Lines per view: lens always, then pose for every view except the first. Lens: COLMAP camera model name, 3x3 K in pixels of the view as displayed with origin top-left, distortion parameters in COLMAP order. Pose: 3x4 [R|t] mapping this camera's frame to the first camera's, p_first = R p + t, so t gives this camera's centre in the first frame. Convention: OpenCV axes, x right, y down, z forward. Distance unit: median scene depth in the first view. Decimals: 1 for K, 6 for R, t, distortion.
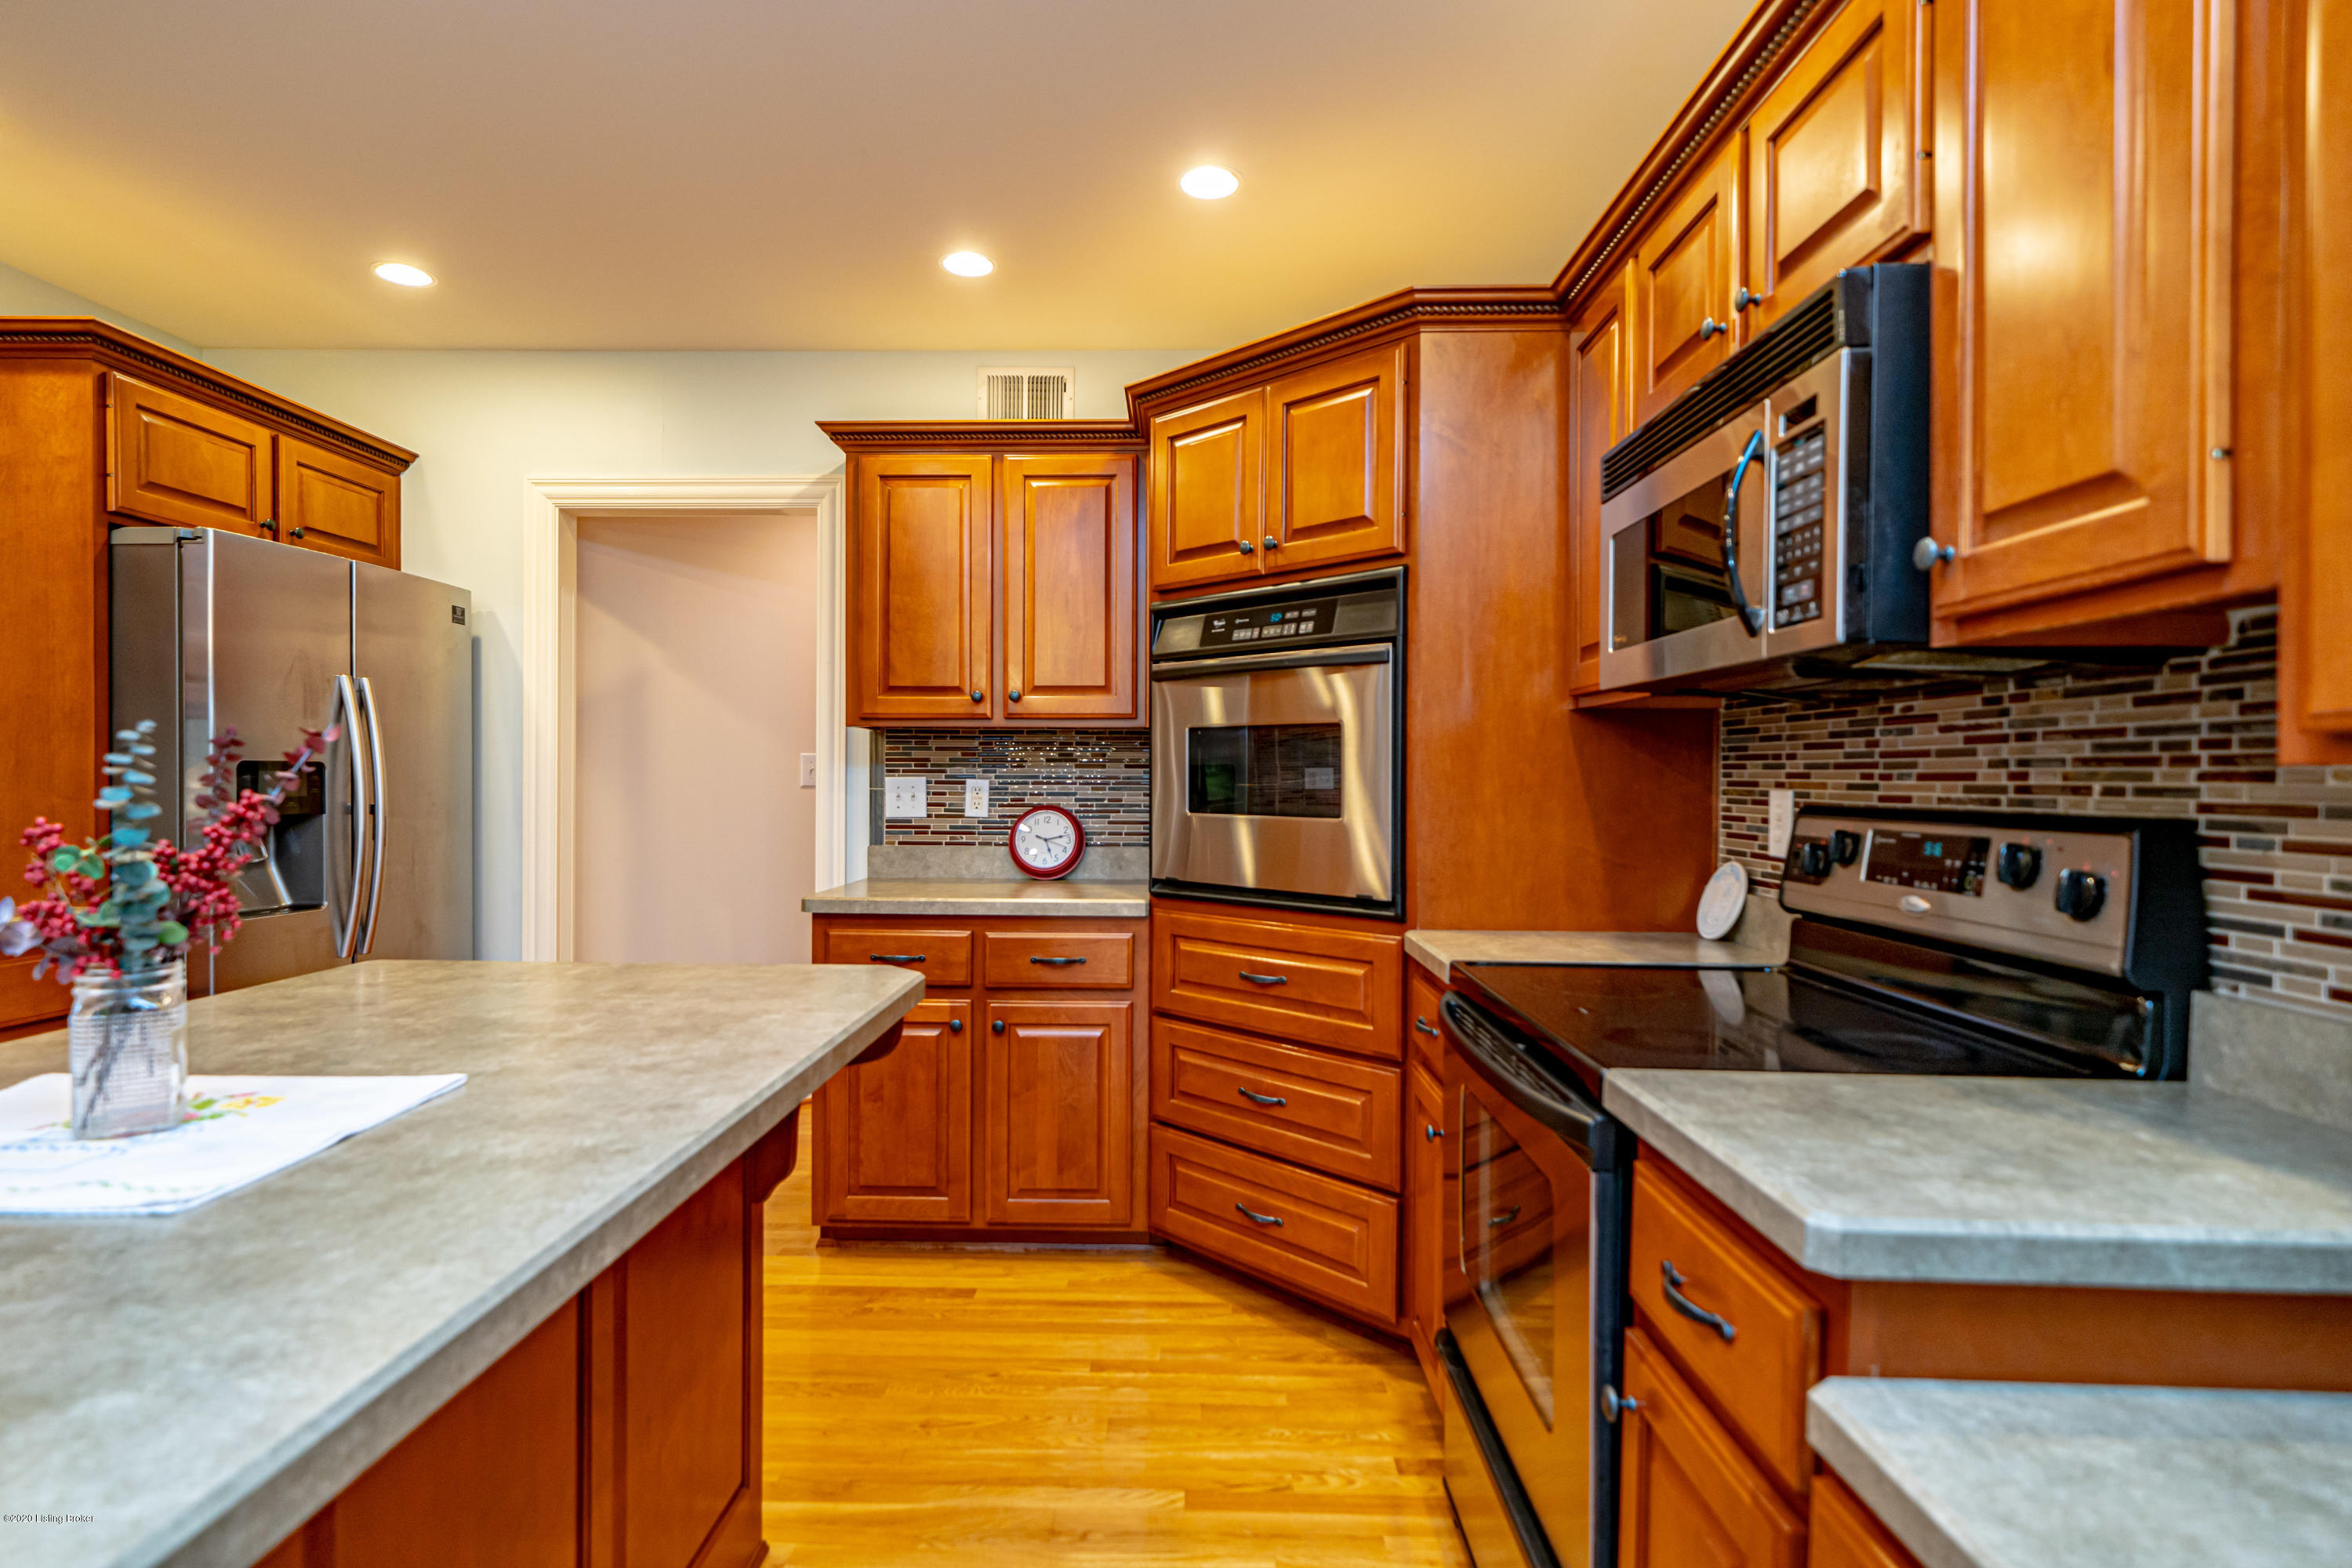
lens RADIAL K [[1150.8, 0, 1172.9], [0, 1150.8, 786.0], [0, 0, 1]] dist [-0.001821, 0.000207]
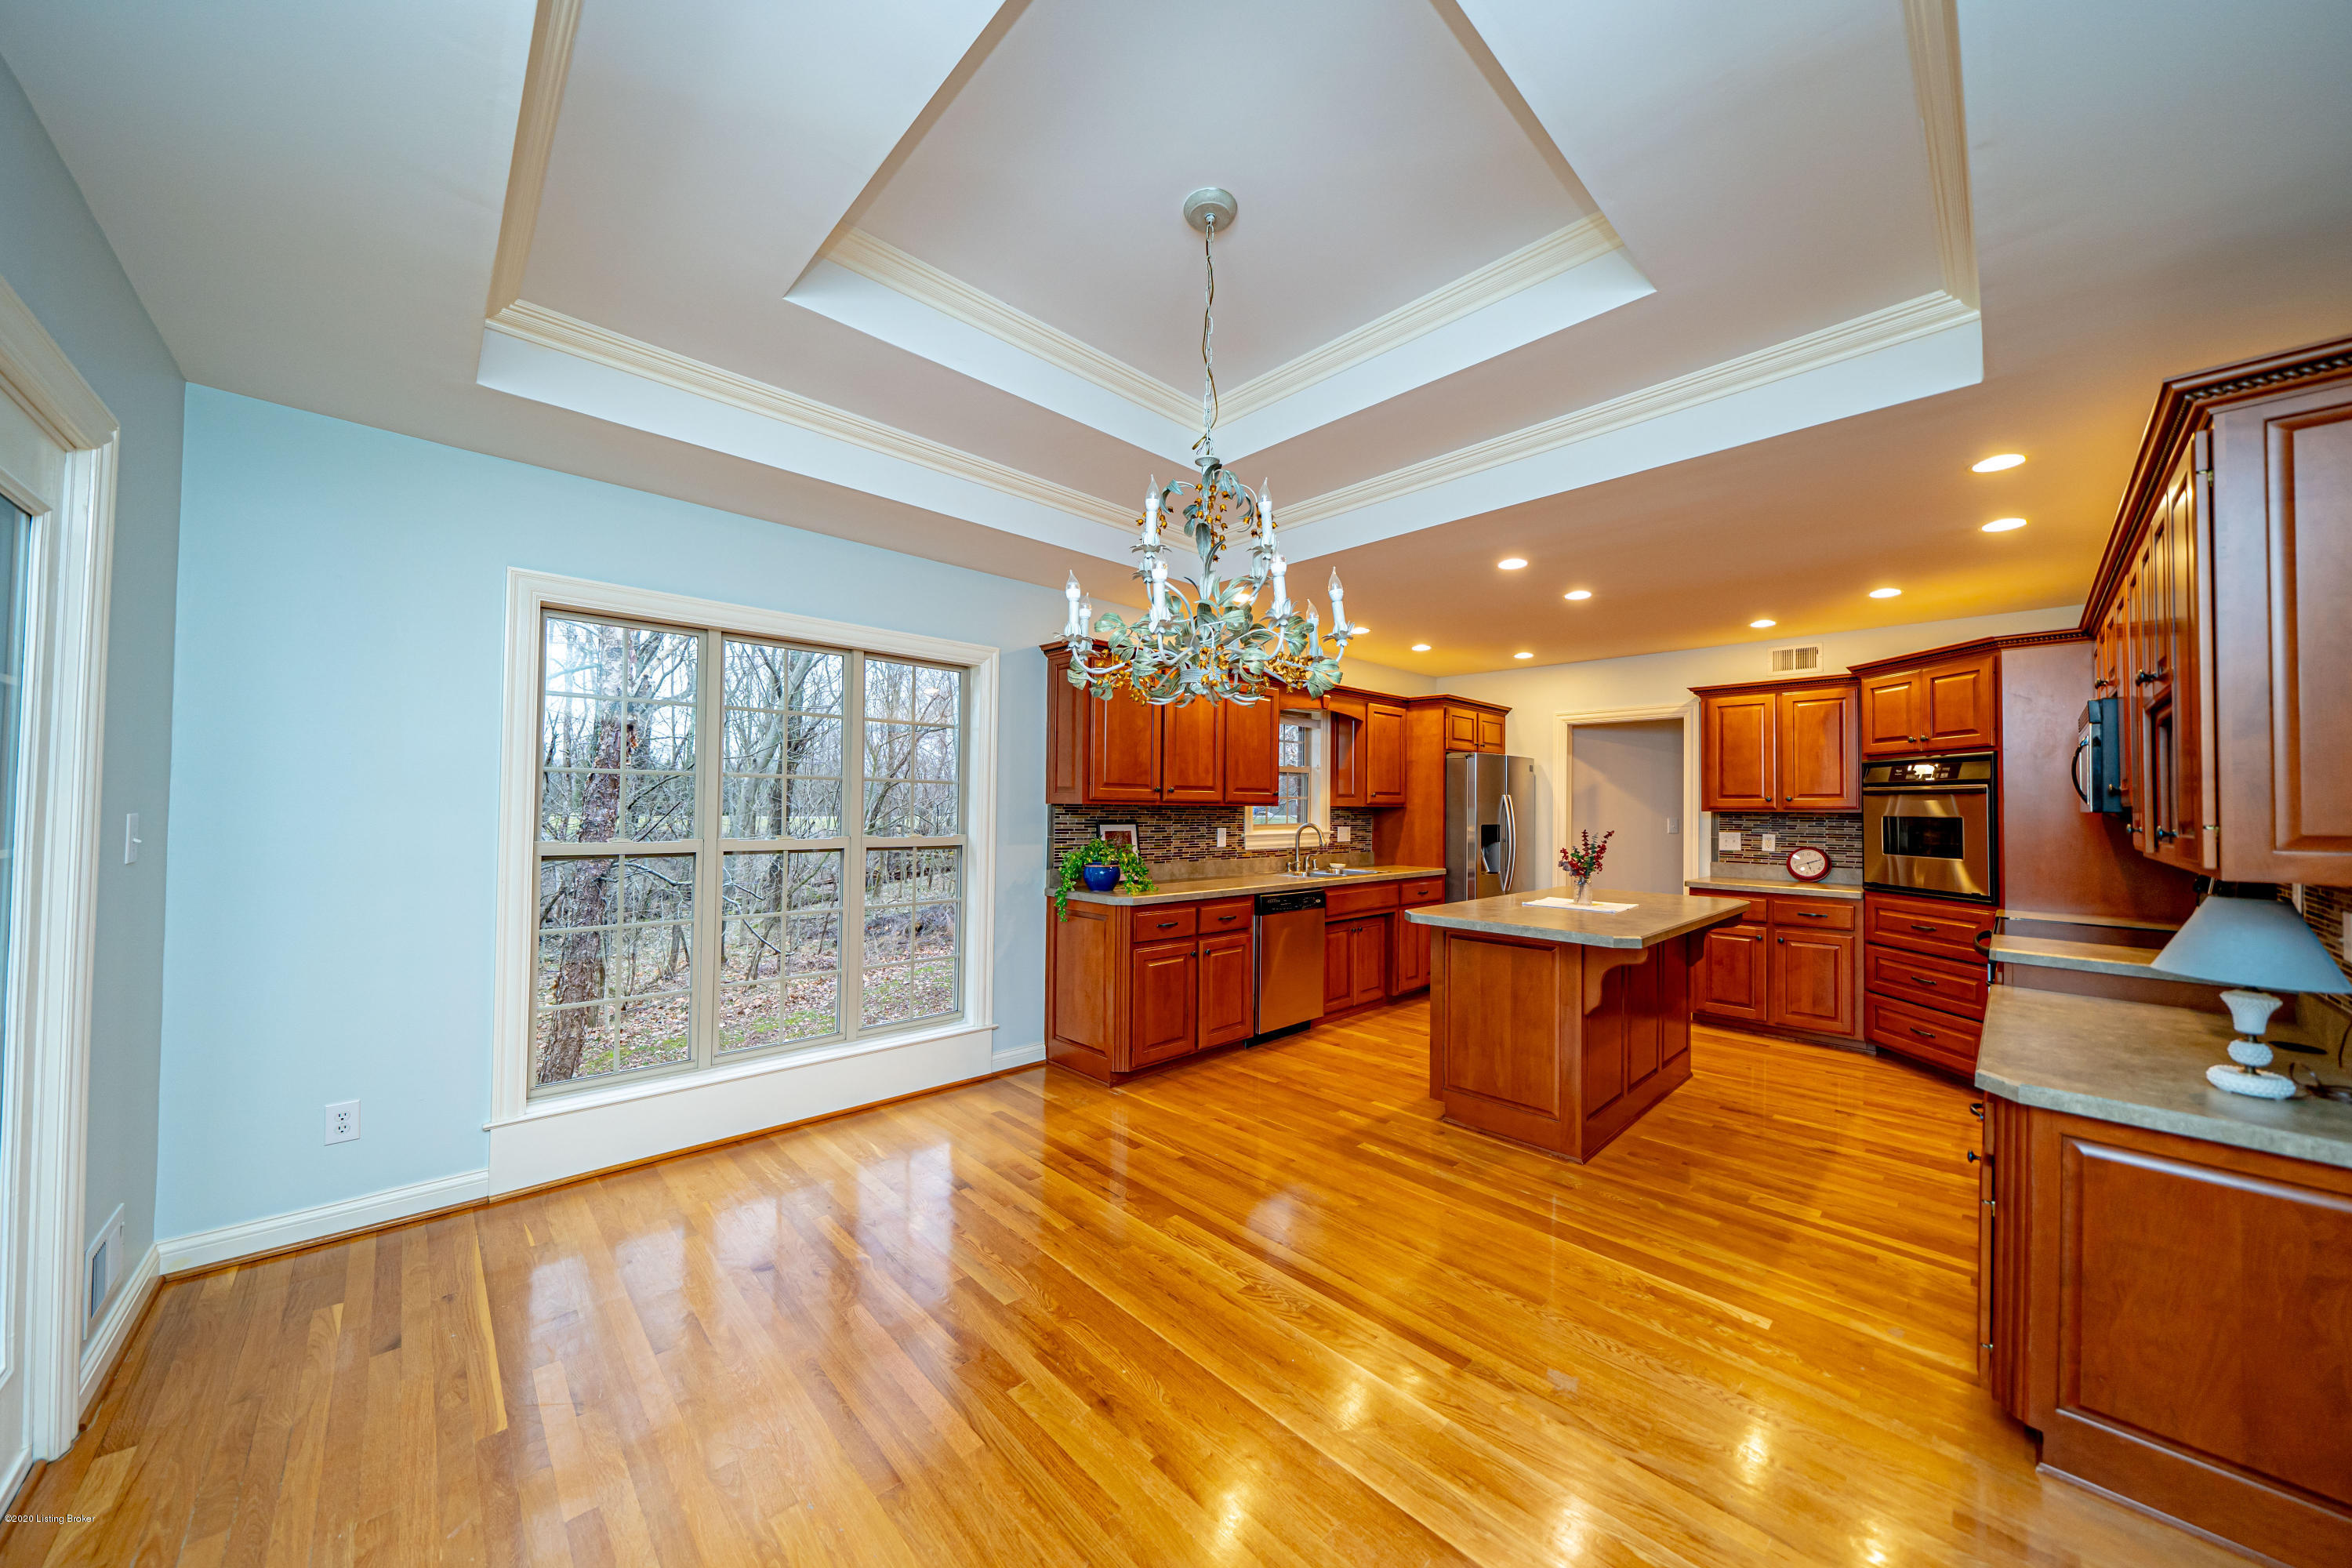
lens RADIAL K [[812.1, 0, 1166.4], [0, 812.1, 794.0], [0, 0, 1]] dist [-0.001486, -0.000168]
pose [[0.693567, -0.010391, -0.720317, 0.173845], [-0.010351, 0.999649, -0.024387, -0.038156], [0.720318, 0.024370, 0.693216, -1.054765]]
